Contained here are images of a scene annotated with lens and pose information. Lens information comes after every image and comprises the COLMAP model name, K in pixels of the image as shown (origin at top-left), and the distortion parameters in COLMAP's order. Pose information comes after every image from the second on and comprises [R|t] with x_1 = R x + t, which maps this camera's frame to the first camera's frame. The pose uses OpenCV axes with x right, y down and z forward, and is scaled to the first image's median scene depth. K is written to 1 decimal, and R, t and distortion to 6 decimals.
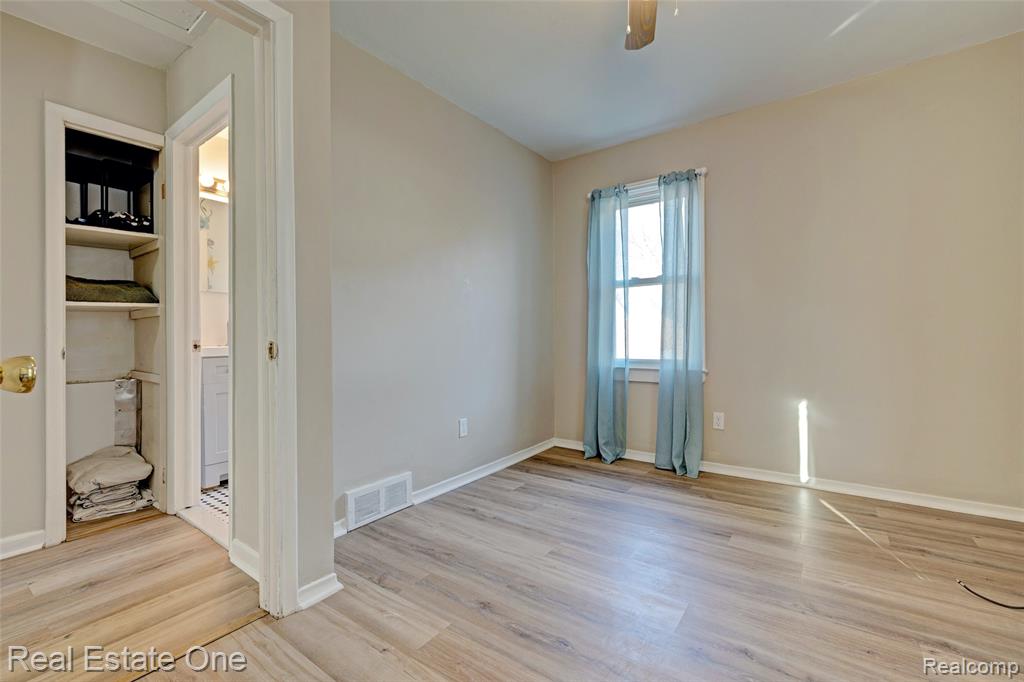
lens RADIAL K [[433.6, 0, 514.8], [0, 433.6, 339.1], [0, 0, 1]] dist [0.000968, -0.001300]
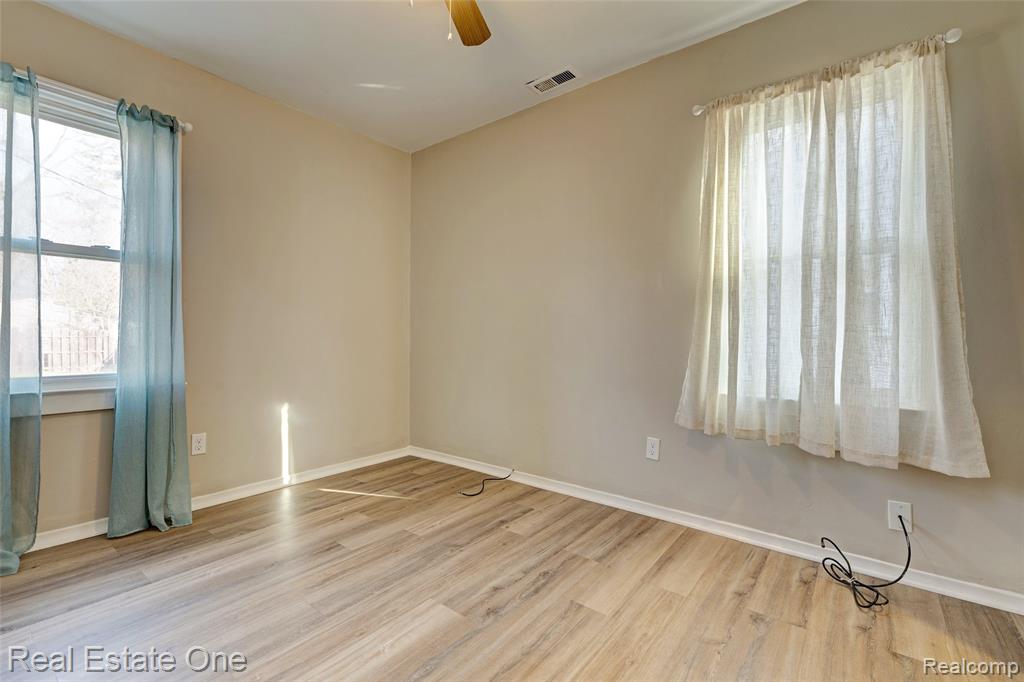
lens RADIAL K [[433.6, 0, 505.4], [0, 433.6, 348.4], [0, 0, 1]] dist [0.000968, -0.001300]
pose [[0.052932, -0.008090, 0.998565, -0.375814], [-0.002871, 0.999962, 0.008253, -0.000753], [-0.998594, -0.003304, 0.052907, 0.459055]]
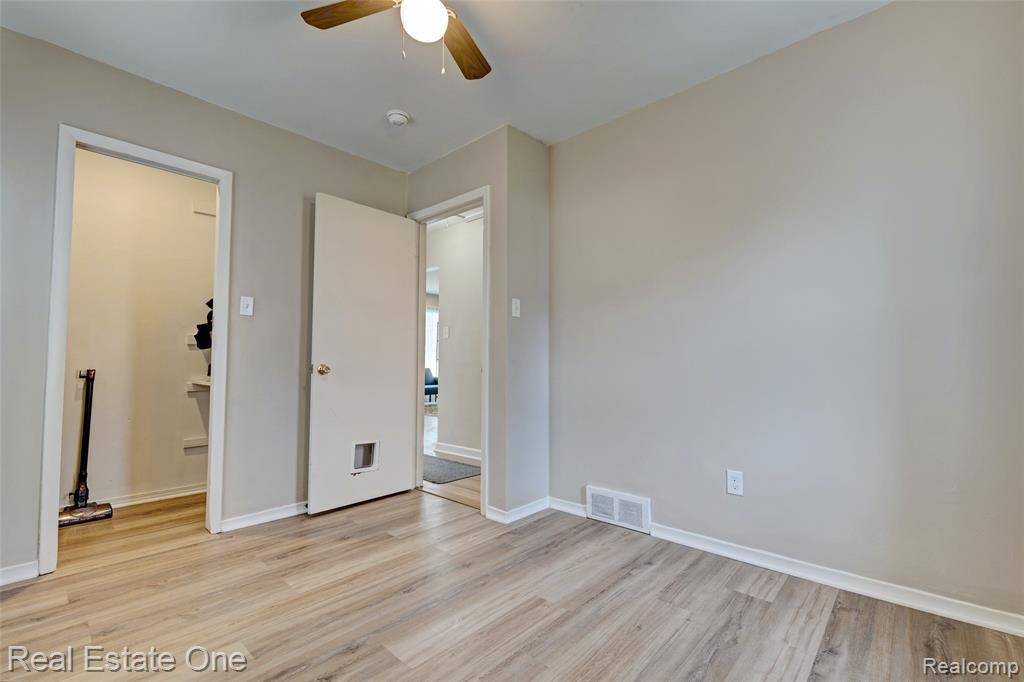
lens RADIAL K [[433.6, 0, 518.0], [0, 433.6, 337.3], [0, 0, 1]] dist [0.000968, -0.001300]
pose [[-0.104244, -0.048990, -0.993344, 0.772465], [-0.001738, 0.998794, -0.049076, -0.014939], [0.994550, -0.003389, -0.104203, 0.783610]]
